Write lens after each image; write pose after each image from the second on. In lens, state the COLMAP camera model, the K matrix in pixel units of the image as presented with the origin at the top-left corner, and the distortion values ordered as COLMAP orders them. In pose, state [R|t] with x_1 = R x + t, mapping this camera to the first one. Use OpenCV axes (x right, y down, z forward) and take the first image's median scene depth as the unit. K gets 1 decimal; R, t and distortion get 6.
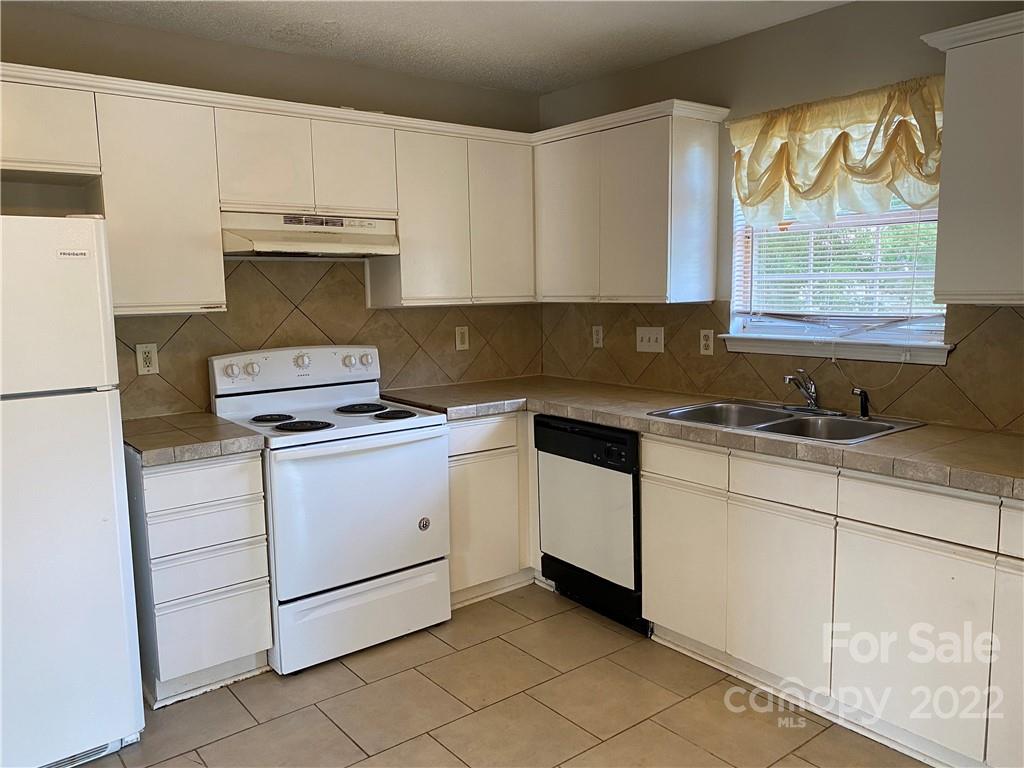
lens RADIAL K [[776.4, 0, 512.0], [0, 776.4, 384.0], [0, 0, 1]] dist [-0.044866, 0.057188]
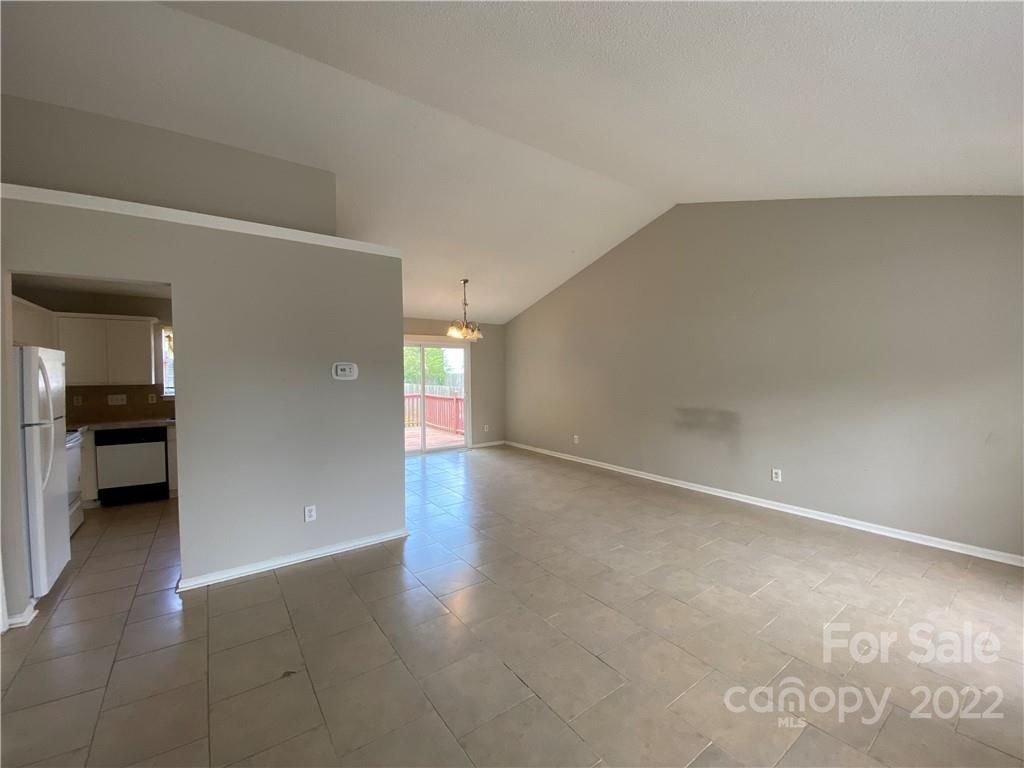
lens RADIAL K [[412.1, 0, 512.0], [0, 412.1, 384.0], [0, 0, 1]] dist [-0.000426, -0.000074]
pose [[0.029698, -0.013389, 0.999469, -1.375253], [0.120334, 0.992686, 0.009723, 0.041976], [-0.992289, 0.119982, 0.031092, -0.401817]]
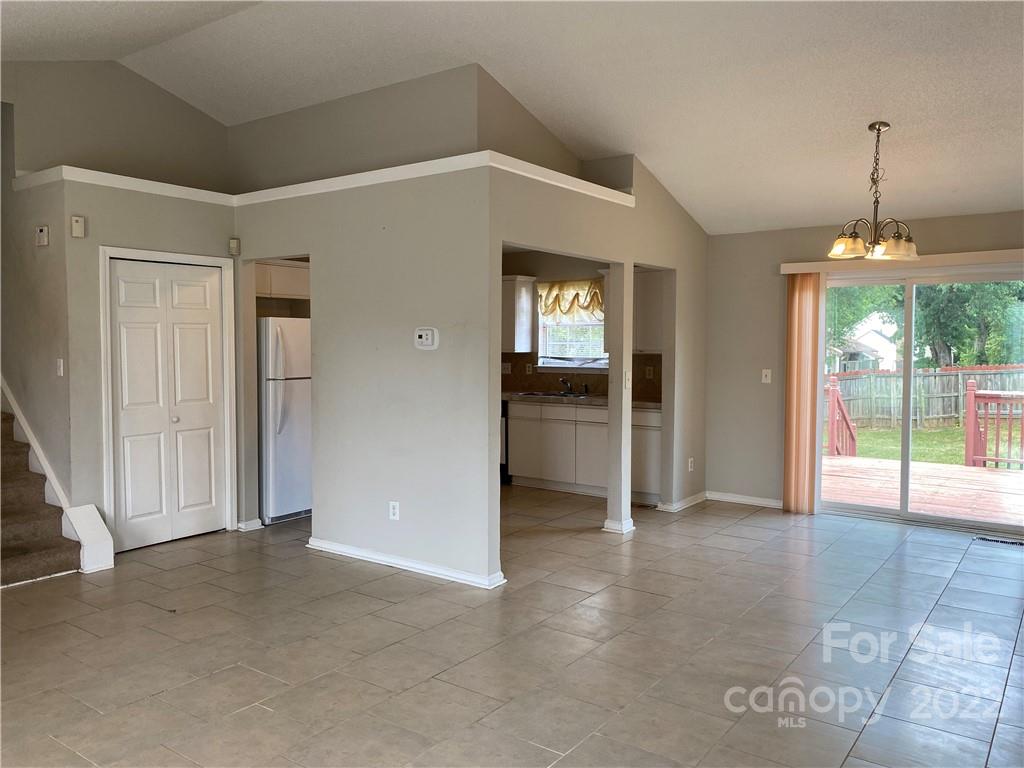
lens RADIAL K [[776.4, 0, 512.0], [0, 776.4, 384.0], [0, 0, 1]] dist [-0.044866, 0.057188]
pose [[0.966250, -0.001017, 0.257605, -0.486331], [0.017052, 0.998051, -0.060022, 0.157877], [-0.257042, 0.062389, 0.964384, -1.516147]]
